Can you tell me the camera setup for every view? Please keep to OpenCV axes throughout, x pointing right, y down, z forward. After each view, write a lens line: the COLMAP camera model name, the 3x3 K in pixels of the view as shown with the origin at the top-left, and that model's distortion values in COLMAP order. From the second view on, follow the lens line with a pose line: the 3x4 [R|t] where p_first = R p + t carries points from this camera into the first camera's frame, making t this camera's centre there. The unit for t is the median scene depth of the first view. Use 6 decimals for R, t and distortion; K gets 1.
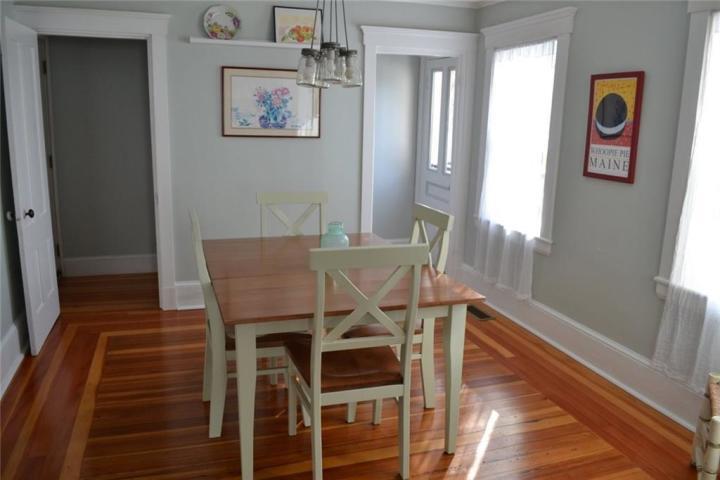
lens RADIAL K [[577.9, 0, 362.5], [0, 577.9, 245.8], [0, 0, 1]] dist [-0.068075, 0.016805]
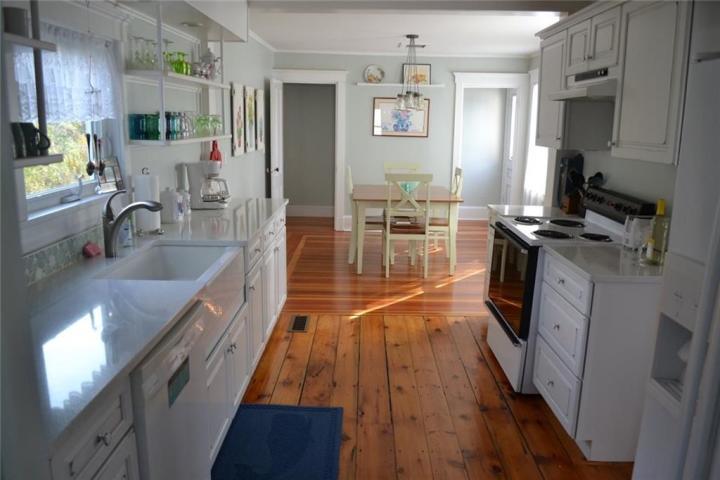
lens RADIAL K [[577.9, 0, 356.9], [0, 577.9, 239.0], [0, 0, 1]] dist [-0.068075, 0.016805]
pose [[0.947186, 0.055577, -0.315832, 0.315990], [-0.065477, 0.997637, -0.020815, 0.184216], [0.313929, 0.040395, 0.948587, -0.762451]]
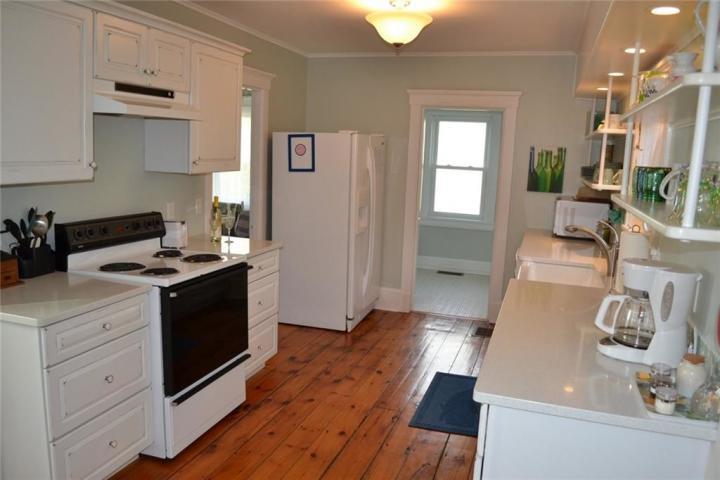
lens RADIAL K [[577.9, 0, 365.3], [0, 577.9, 241.5], [0, 0, 1]] dist [-0.068075, 0.016805]
pose [[-0.811551, -0.157432, 0.562672, -1.001255], [0.064231, 0.933140, 0.353728, -0.515538], [-0.580740, 0.323210, -0.747179, 1.998612]]
